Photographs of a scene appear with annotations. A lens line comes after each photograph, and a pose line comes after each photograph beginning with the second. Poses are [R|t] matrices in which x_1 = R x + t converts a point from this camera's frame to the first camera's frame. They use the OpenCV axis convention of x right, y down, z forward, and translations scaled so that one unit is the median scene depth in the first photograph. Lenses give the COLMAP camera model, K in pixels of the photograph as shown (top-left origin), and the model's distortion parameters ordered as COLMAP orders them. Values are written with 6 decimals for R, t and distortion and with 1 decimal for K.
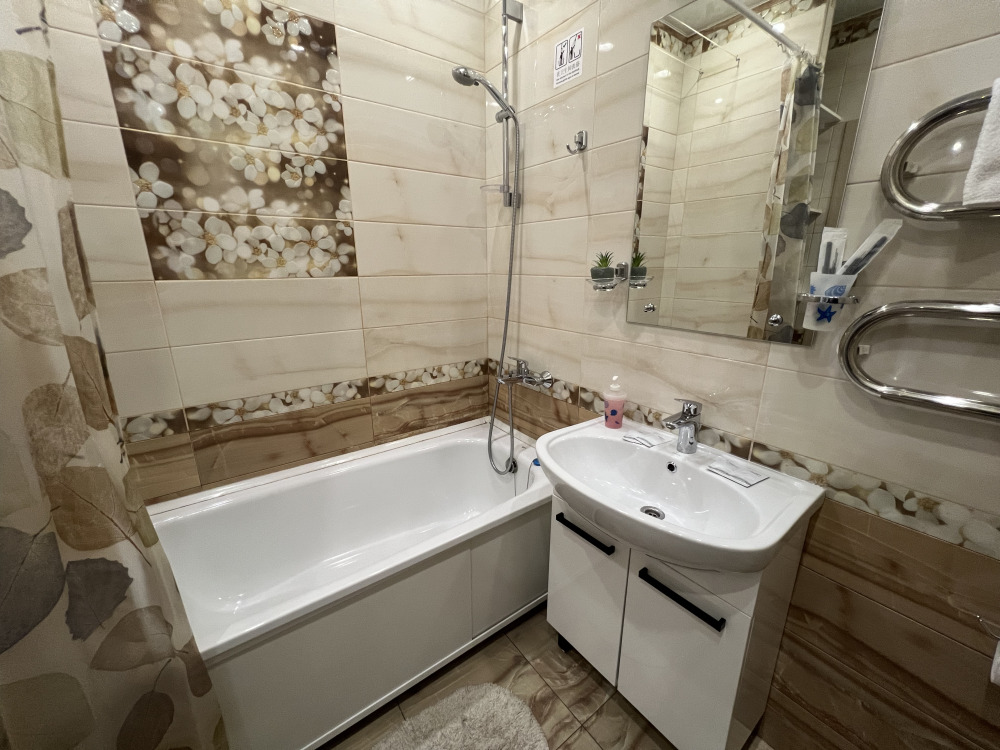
lens RADIAL K [[400.5, 0, 497.5], [0, 400.5, 377.7], [0, 0, 1]] dist [-0.000940, 0.000293]
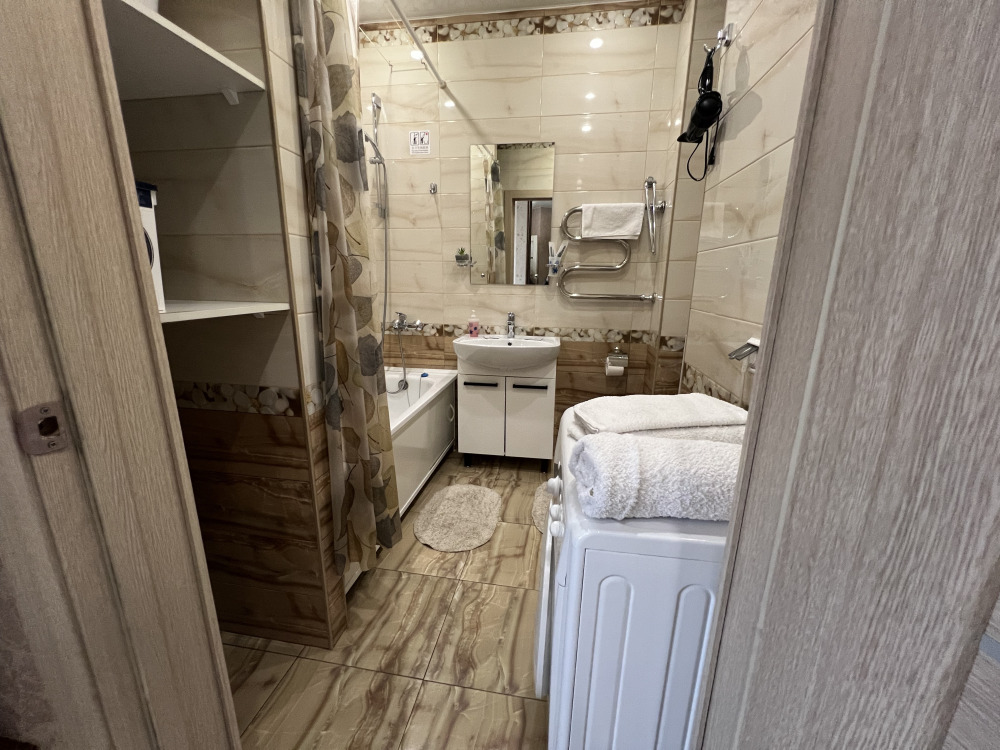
lens RADIAL K [[400.5, 0, 501.9], [0, 400.5, 377.4], [0, 0, 1]] dist [-0.000940, 0.000293]
pose [[0.715417, -0.157009, 0.680828, -1.012593], [0.176746, 0.983400, 0.041061, 0.268591], [-0.675973, 0.090958, 0.731292, -0.524392]]
